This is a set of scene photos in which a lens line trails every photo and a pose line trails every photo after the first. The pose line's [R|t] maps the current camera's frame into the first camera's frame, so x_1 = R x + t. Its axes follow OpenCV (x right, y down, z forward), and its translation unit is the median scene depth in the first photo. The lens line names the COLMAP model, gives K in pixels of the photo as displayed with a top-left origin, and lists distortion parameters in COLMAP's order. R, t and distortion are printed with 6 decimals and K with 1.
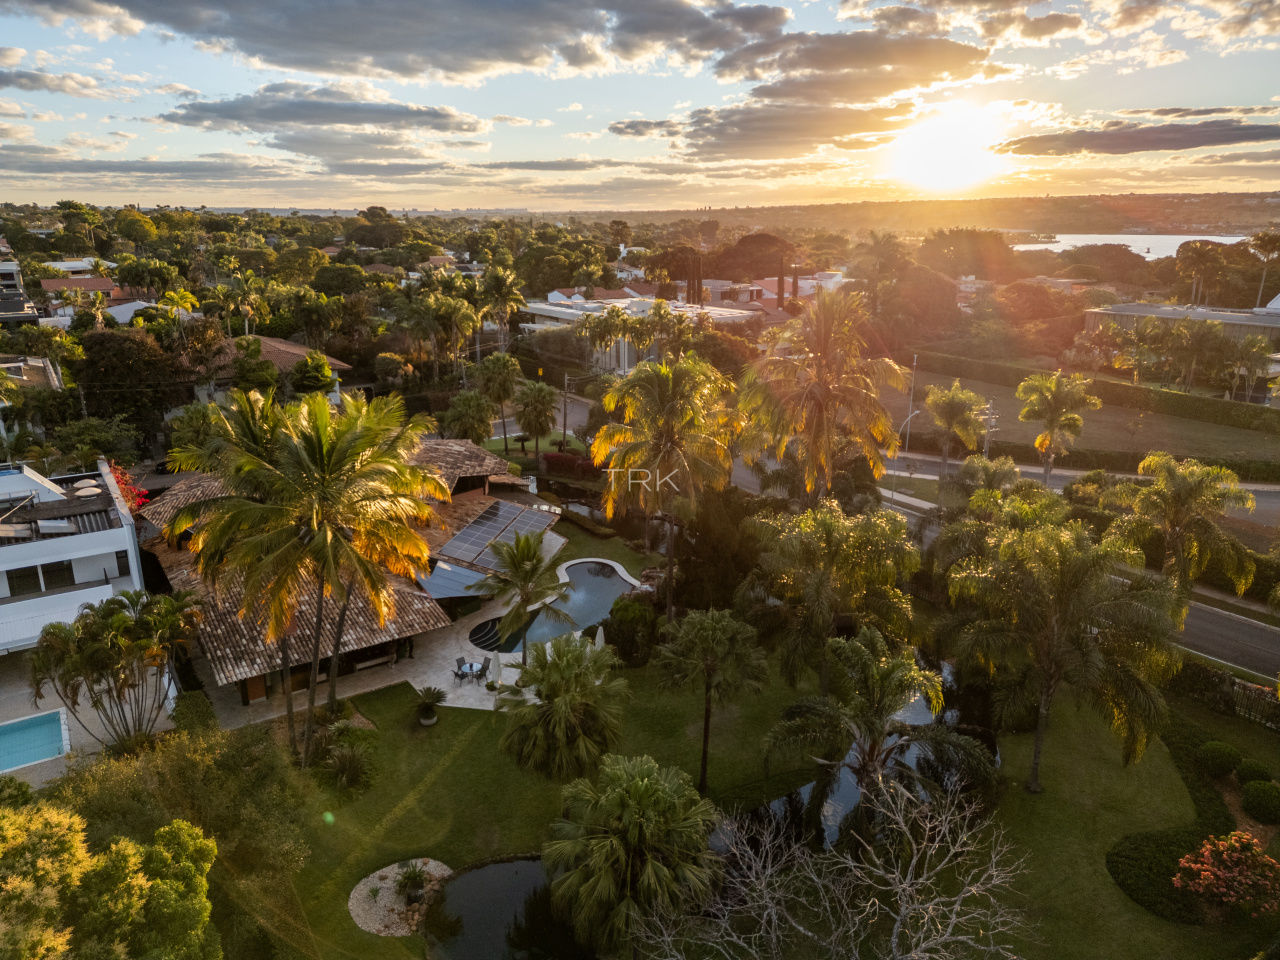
lens RADIAL K [[890.0, 0, 643.2], [0, 890.0, 476.1], [0, 0, 1]] dist [-0.003803, -0.001759]
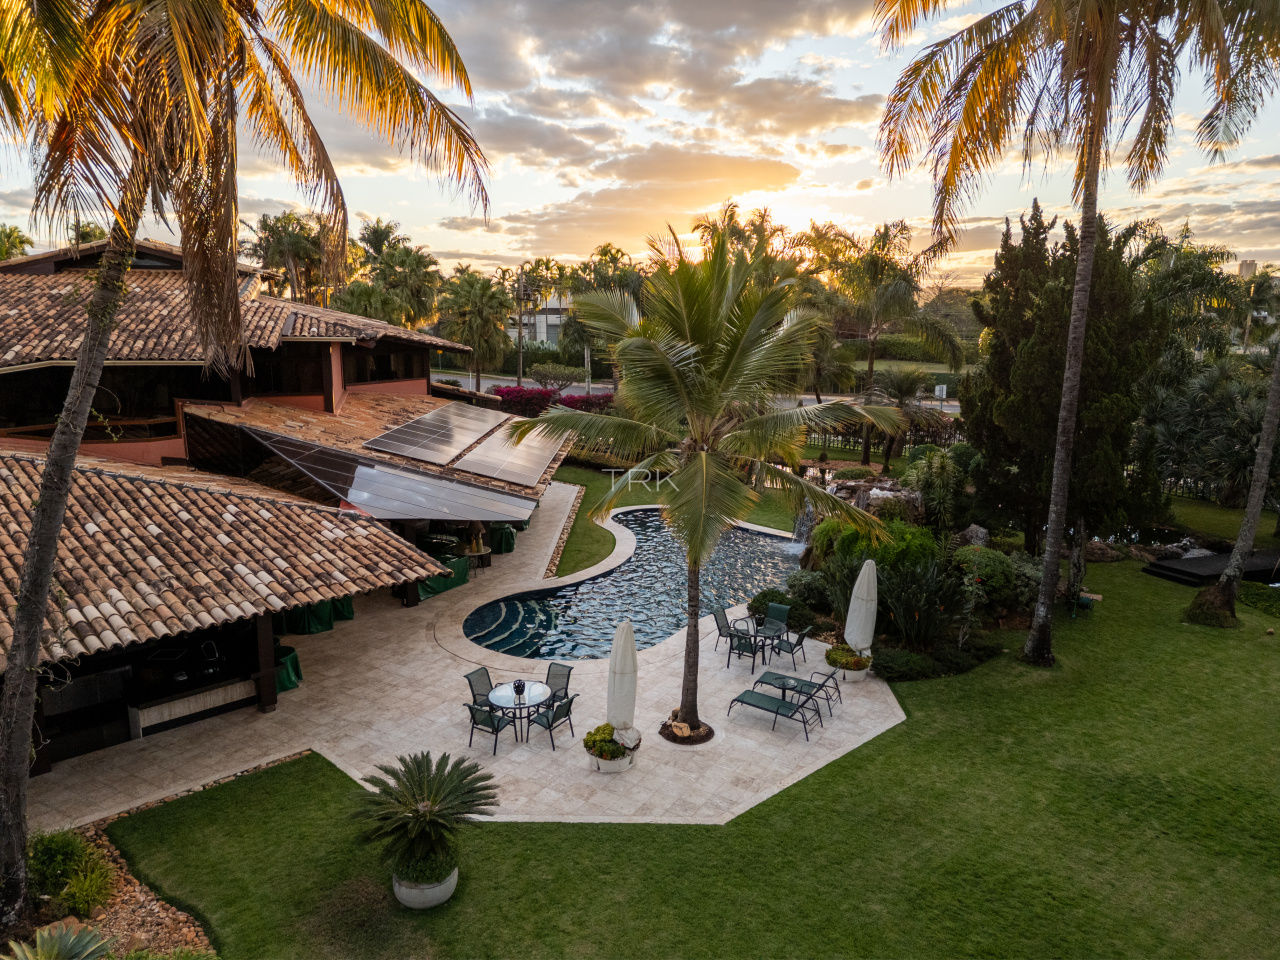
lens RADIAL K [[890.0, 0, 641.4], [0, 890.0, 486.6], [0, 0, 1]] dist [-0.003803, -0.001759]
pose [[0.985426, -0.030409, 0.167364, -0.202436], [0.044746, 0.995580, -0.082569, 0.169571], [-0.164114, 0.088855, 0.982431, 0.671265]]
